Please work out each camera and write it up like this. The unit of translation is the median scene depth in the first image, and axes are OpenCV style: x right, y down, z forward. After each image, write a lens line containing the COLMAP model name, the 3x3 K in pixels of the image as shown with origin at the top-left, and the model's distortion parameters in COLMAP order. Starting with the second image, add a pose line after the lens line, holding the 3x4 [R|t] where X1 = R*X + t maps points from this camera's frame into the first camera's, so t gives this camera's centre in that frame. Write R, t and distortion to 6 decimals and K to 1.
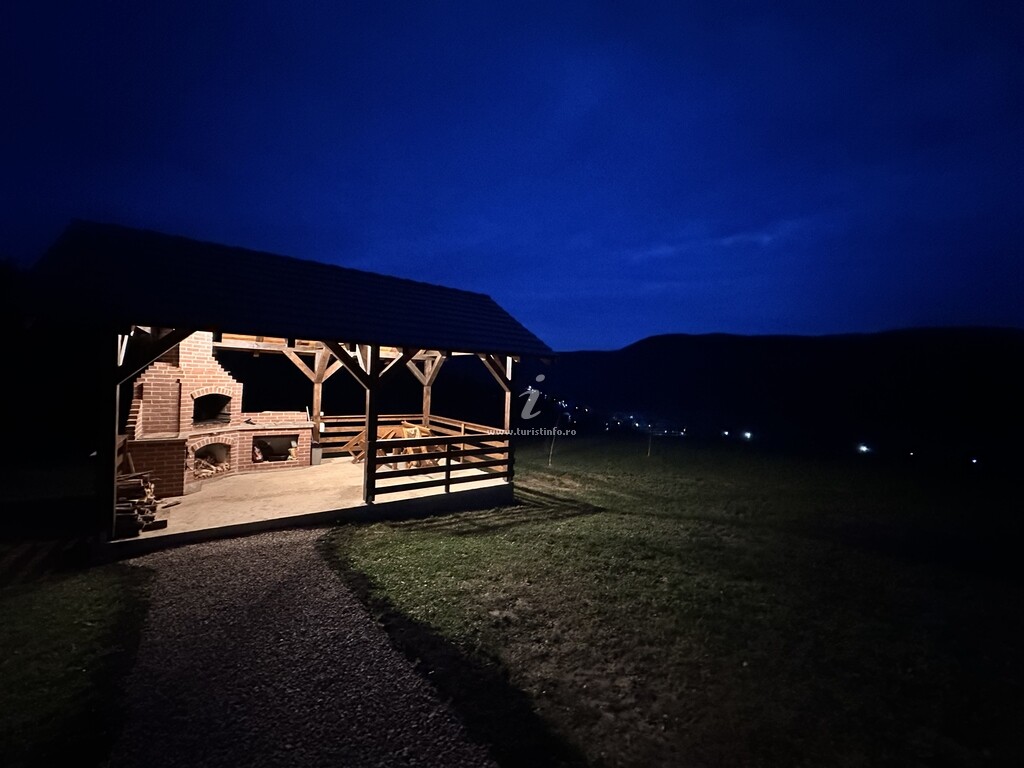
lens RADIAL K [[409.8, 0, 512.0], [0, 409.8, 384.0], [0, 0, 1]] dist [-0.003524, 0.000916]
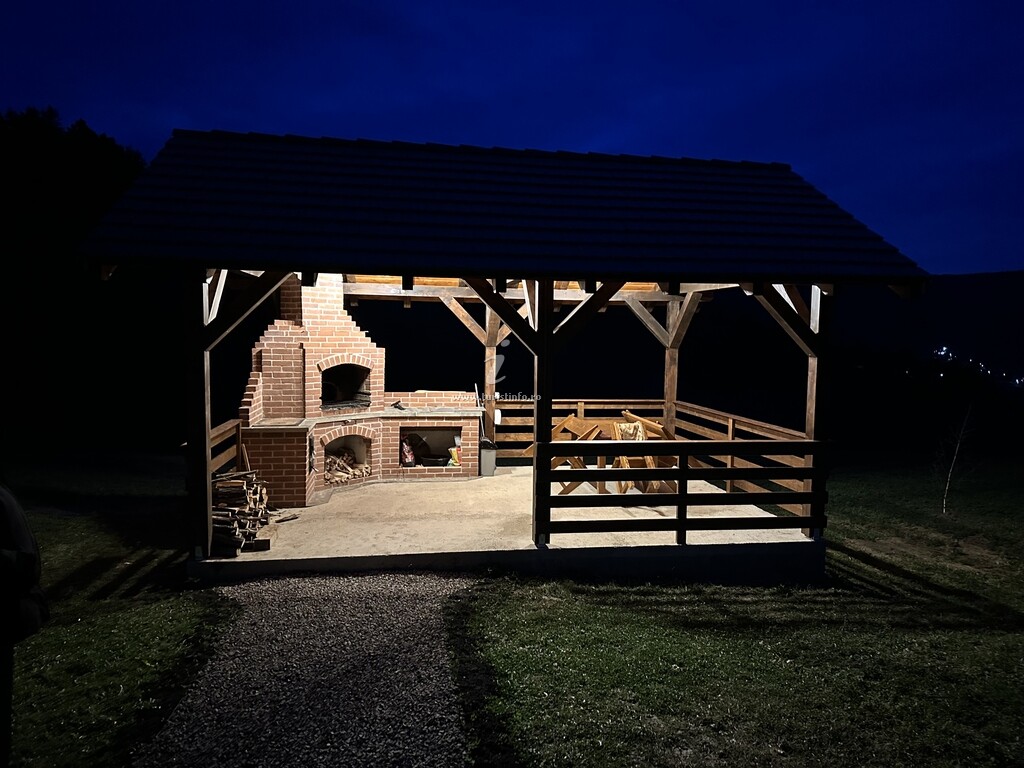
lens RADIAL K [[719.4, 0, 516.6], [0, 719.4, 378.6], [0, 0, 1]] dist [0.078822, -0.105989]
pose [[0.881019, 0.005927, -0.473045, 0.107419], [0.016199, 0.998957, 0.042686, 0.001635], [0.472804, -0.045270, 0.880004, 0.067883]]
